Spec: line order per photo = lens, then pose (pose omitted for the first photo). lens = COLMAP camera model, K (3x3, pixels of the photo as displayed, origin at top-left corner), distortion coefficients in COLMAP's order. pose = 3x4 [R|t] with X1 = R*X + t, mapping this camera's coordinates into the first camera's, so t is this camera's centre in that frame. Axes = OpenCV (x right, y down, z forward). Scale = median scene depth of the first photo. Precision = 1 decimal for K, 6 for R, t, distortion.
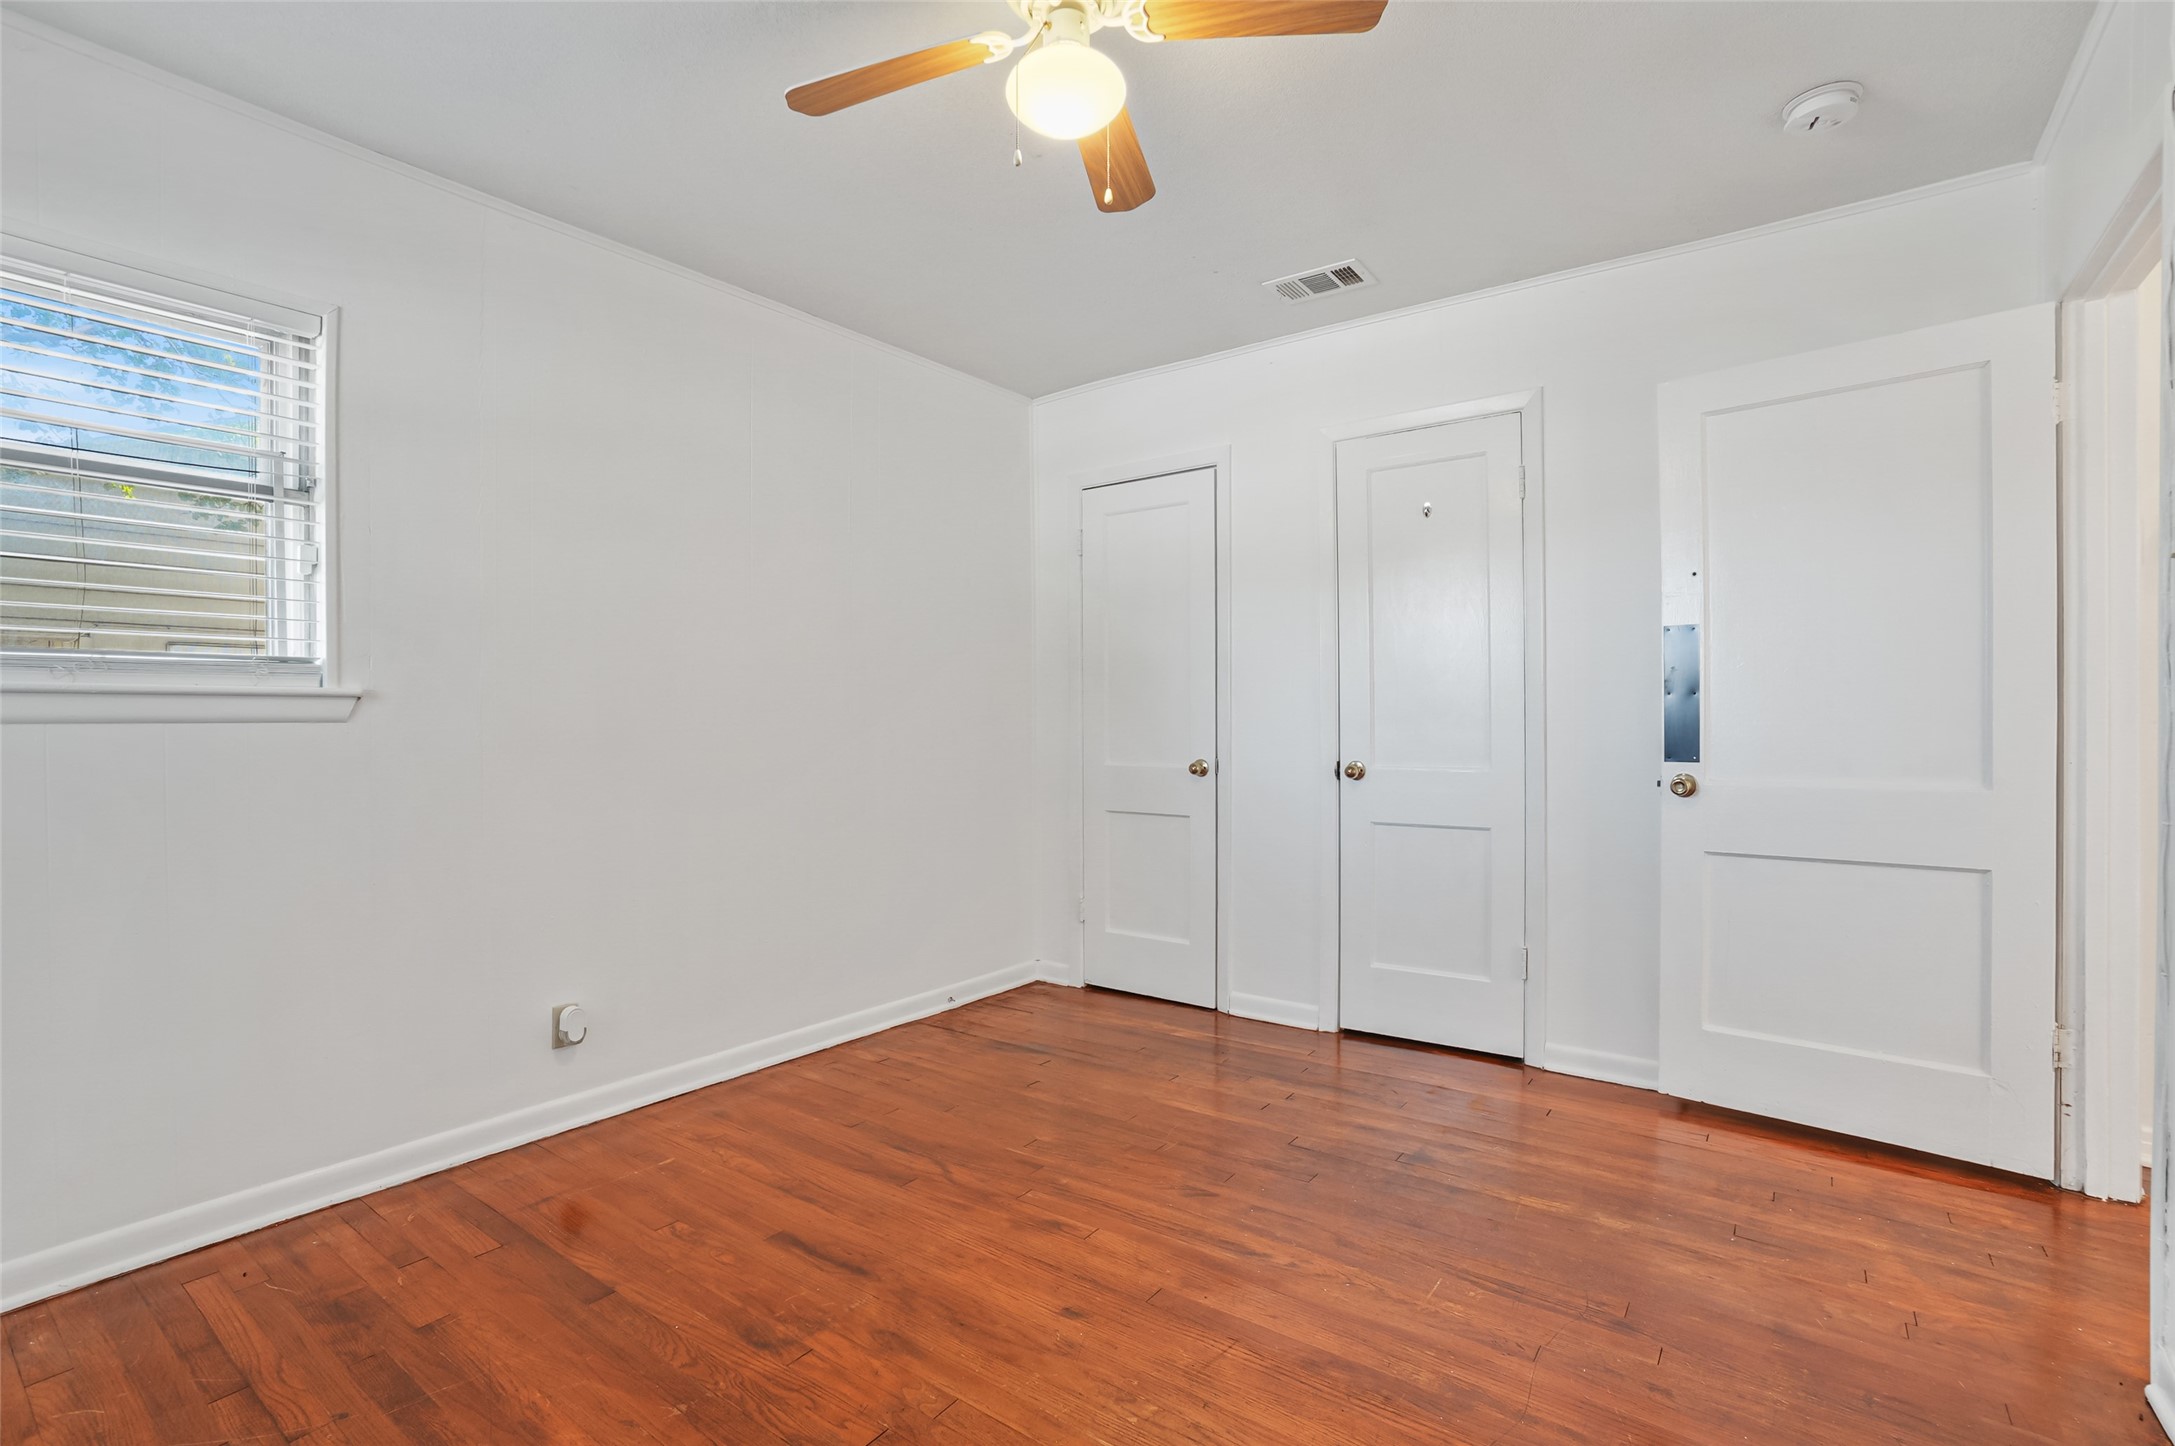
lens RADIAL K [[1007.5, 0, 1087.2], [0, 1007.5, 730.3], [0, 0, 1]] dist [-0.036778, 0.001998]
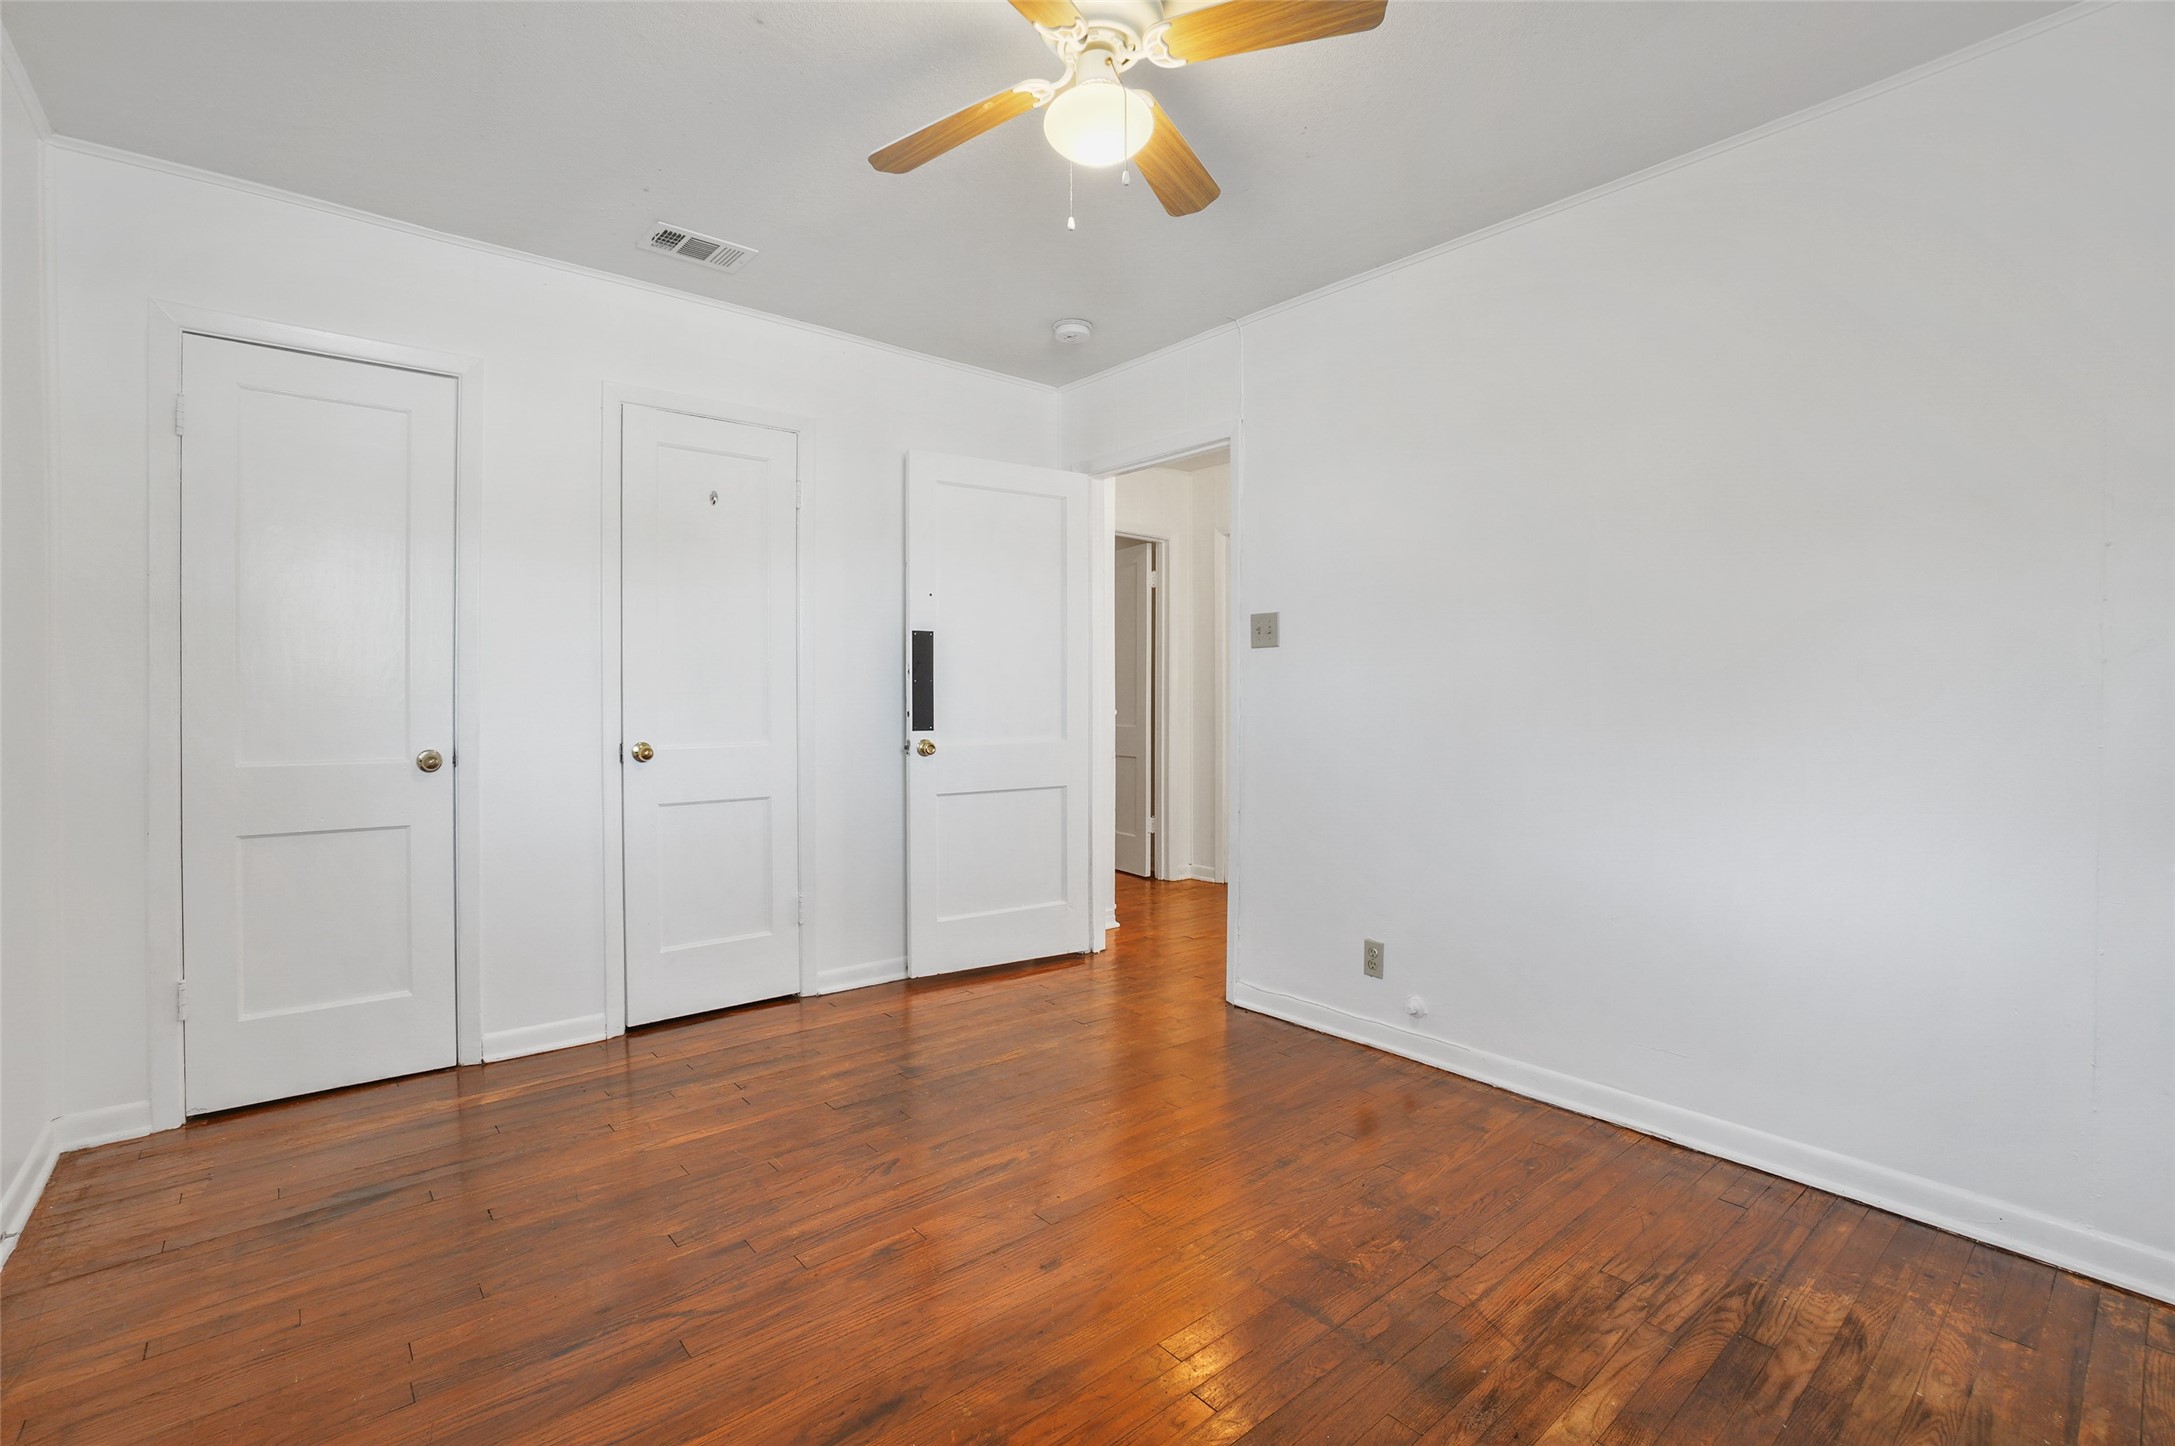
lens RADIAL K [[948.2, 0, 1086.1], [0, 948.2, 705.5], [0, 0, 1]] dist [-0.013715, 0.001824]
pose [[0.250783, -0.002319, 0.968040, -0.575422], [0.003828, 0.999992, 0.001404, -0.005147], [-0.968036, 0.003354, 0.250790, 0.420083]]
